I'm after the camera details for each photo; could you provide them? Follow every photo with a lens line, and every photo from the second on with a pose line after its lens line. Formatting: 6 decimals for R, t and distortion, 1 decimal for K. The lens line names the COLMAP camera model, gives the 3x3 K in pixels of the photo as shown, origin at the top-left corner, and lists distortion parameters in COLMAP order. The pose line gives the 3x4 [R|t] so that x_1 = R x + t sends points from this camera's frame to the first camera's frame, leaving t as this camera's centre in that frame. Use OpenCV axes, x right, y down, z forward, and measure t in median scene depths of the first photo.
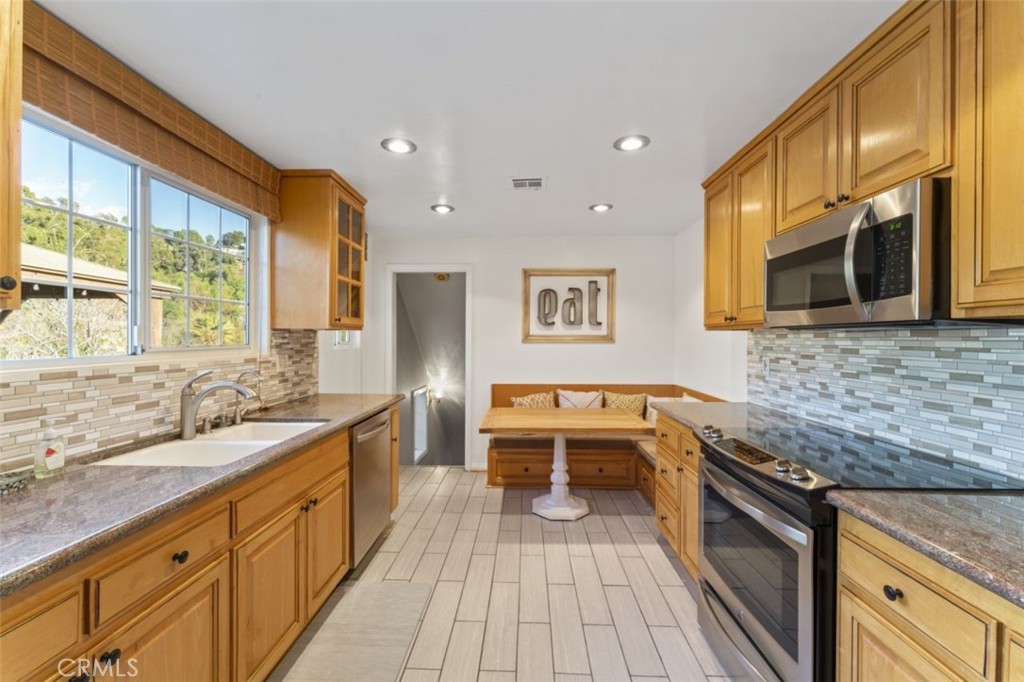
lens RADIAL K [[414.0, 0, 512.0], [0, 414.0, 341.0], [0, 0, 1]] dist [0.001374, 0.000127]
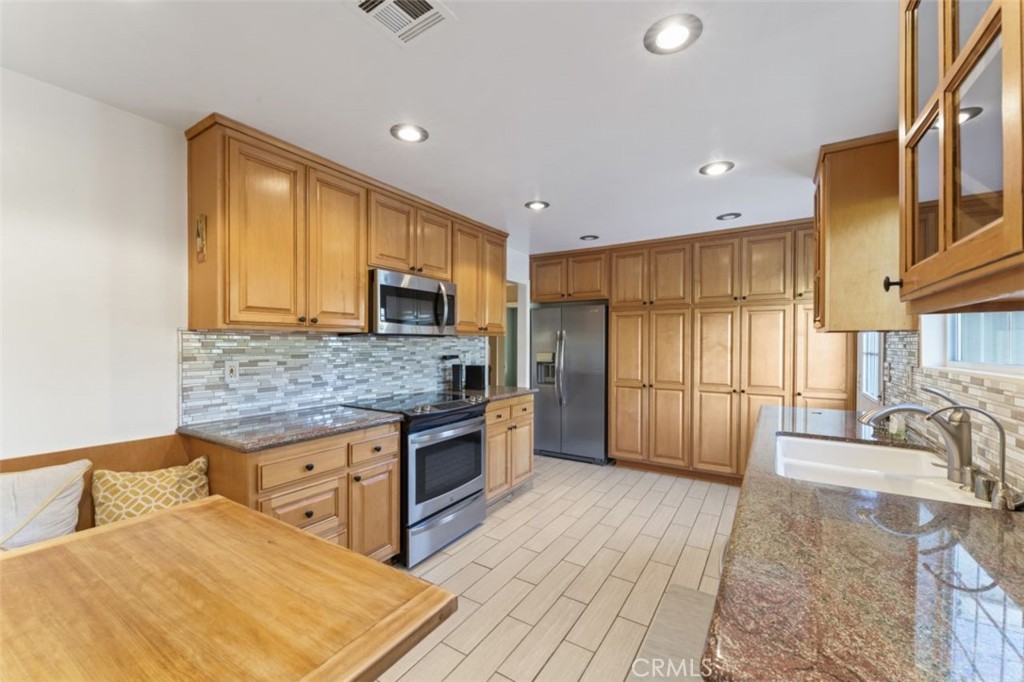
lens RADIAL K [[414.0, 0, 512.0], [0, 414.0, 341.0], [0, 0, 1]] dist [0.001374, 0.000127]
pose [[-0.862991, -0.003229, 0.505209, -0.379712], [-0.003731, 0.999993, 0.000018, -0.006934], [-0.505206, -0.001869, -0.862997, 1.637602]]
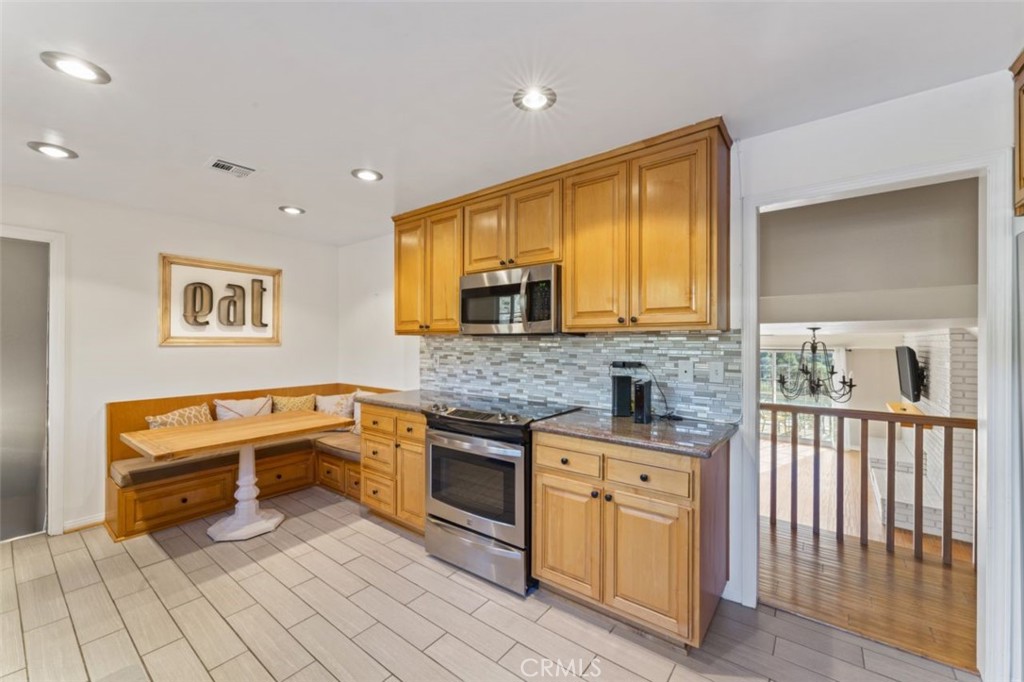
lens RADIAL K [[404.8, 0, 509.9], [0, 404.8, 343.0], [0, 0, 1]] dist [0.002013, 0.000274]
pose [[0.584265, -0.002801, 0.811558, -0.391634], [0.003329, 0.999994, 0.001055, -0.001387], [-0.811556, 0.002085, 0.584271, 0.004061]]
